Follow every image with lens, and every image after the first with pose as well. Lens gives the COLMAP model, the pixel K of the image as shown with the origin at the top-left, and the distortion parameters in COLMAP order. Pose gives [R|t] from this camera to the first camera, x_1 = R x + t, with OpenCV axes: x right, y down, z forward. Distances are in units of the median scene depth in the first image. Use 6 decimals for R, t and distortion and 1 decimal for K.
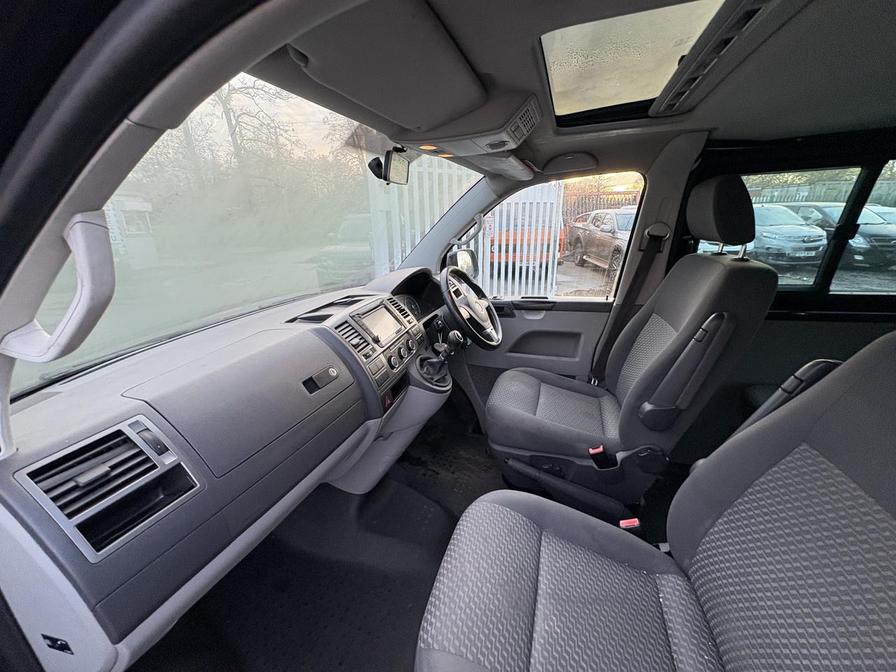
lens RADIAL K [[355.0, 0, 449.1], [0, 355.0, 337.9], [0, 0, 1]] dist [0.001149, -0.000086]
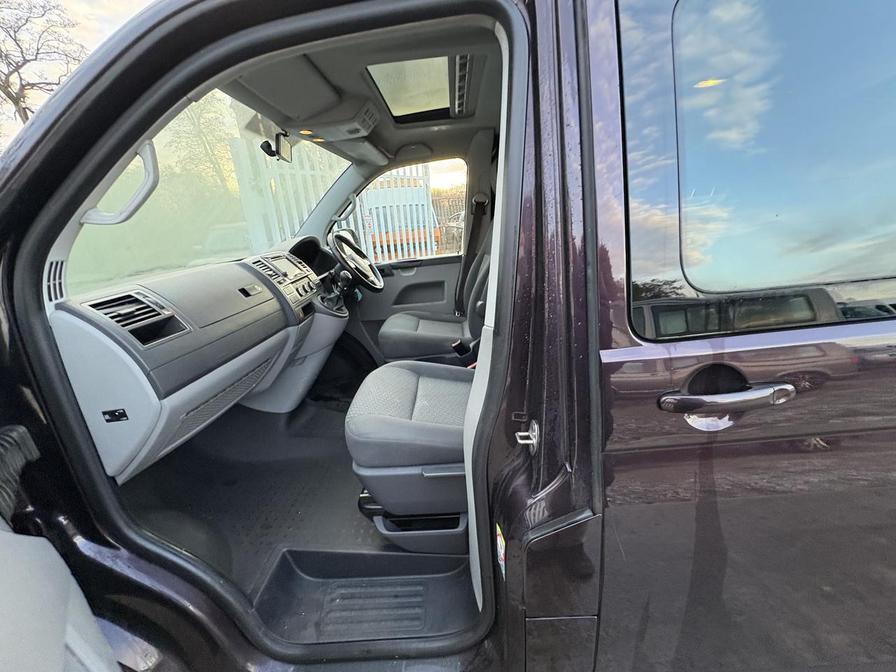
lens RADIAL K [[355.0, 0, 448.0], [0, 355.0, 336.2], [0, 0, 1]] dist [0.001149, -0.000086]
pose [[0.950518, -0.141042, 0.276809, -0.019180], [0.148058, 0.988968, -0.004500, 0.295635], [-0.273120, 0.045261, 0.960915, -0.404864]]
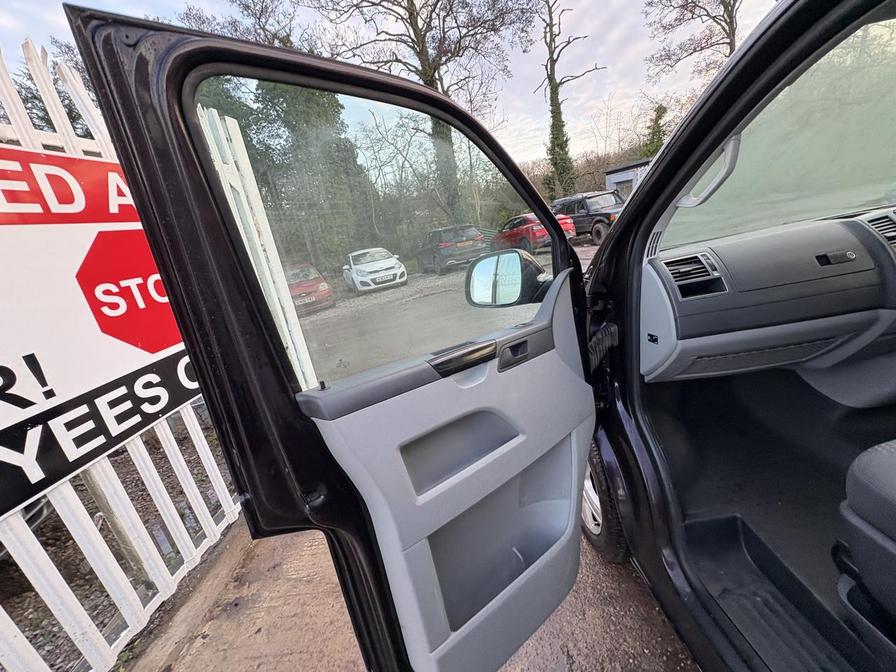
lens RADIAL K [[355.0, 0, 447.8], [0, 355.0, 337.8], [0, 0, 1]] dist [0.001149, -0.000086]
pose [[0.355741, 0.235782, -0.904354, 0.239771], [-0.134925, 0.970473, 0.199946, 0.225058], [0.924794, 0.050891, 0.377050, -0.488705]]
